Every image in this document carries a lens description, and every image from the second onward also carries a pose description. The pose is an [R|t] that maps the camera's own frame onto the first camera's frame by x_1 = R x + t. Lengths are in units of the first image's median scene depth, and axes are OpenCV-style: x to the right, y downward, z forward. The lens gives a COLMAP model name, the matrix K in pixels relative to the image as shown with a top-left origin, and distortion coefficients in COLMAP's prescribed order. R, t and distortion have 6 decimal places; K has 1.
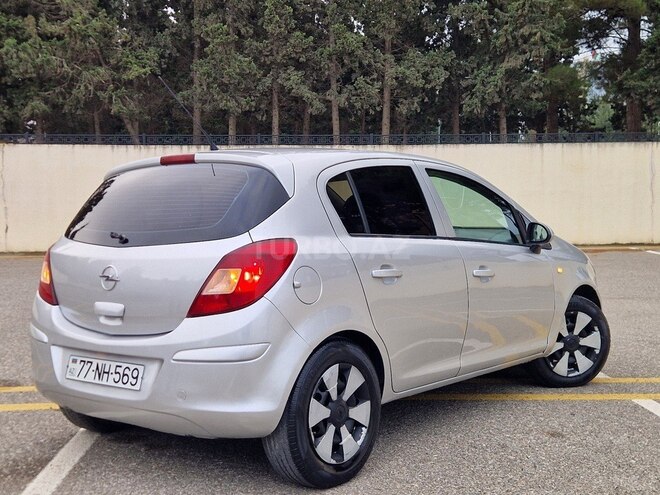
lens RADIAL K [[875.8, 0, 330.0], [0, 875.8, 247.5], [0, 0, 1]] dist [0.088721, -0.042212]
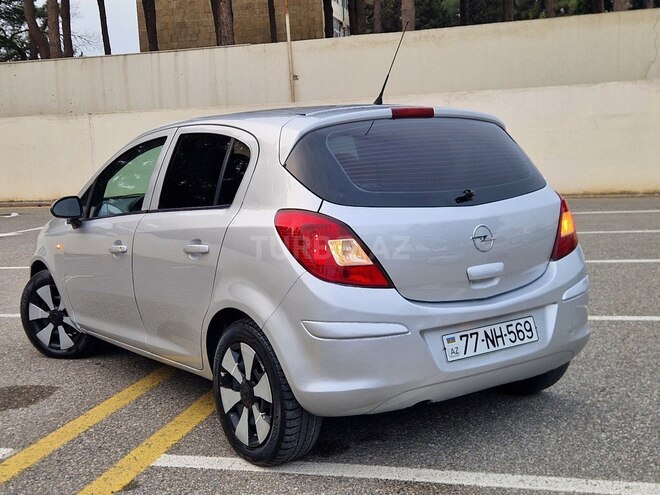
lens RADIAL K [[877.3, 0, 326.5], [0, 877.3, 248.0], [0, 0, 1]] dist [0.084993, -0.033364]
pose [[0.299430, -0.101862, 0.948665, -0.898843], [0.101173, 0.992069, 0.074589, -0.030583], [-0.948739, 0.073645, 0.307361, 0.664305]]
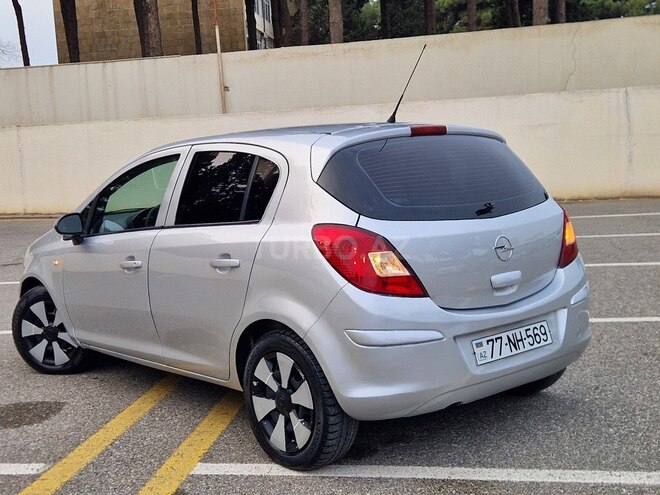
lens RADIAL K [[877.8, 0, 317.3], [0, 877.8, 246.5], [0, 0, 1]] dist [0.079312, -0.014248]
pose [[0.215448, -0.095029, 0.971881, -0.956510], [0.112441, 0.991048, 0.071977, -0.046551], [-0.970020, 0.093772, 0.224204, 0.746986]]
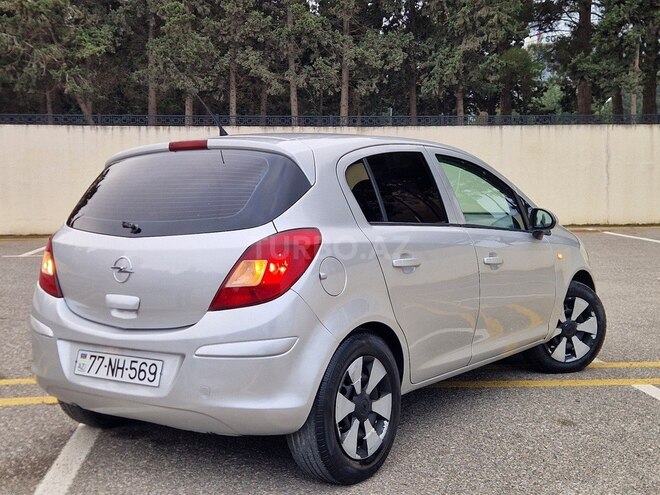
lens RADIAL K [[870.0, 0, 320.3], [0, 870.0, 241.4], [0, 0, 1]] dist [0.093340, -0.058777]
pose [[0.998263, -0.004205, 0.058757, -0.069559], [0.003219, 0.999853, 0.016861, -0.008639], [-0.058819, -0.016642, 0.998130, 0.029892]]
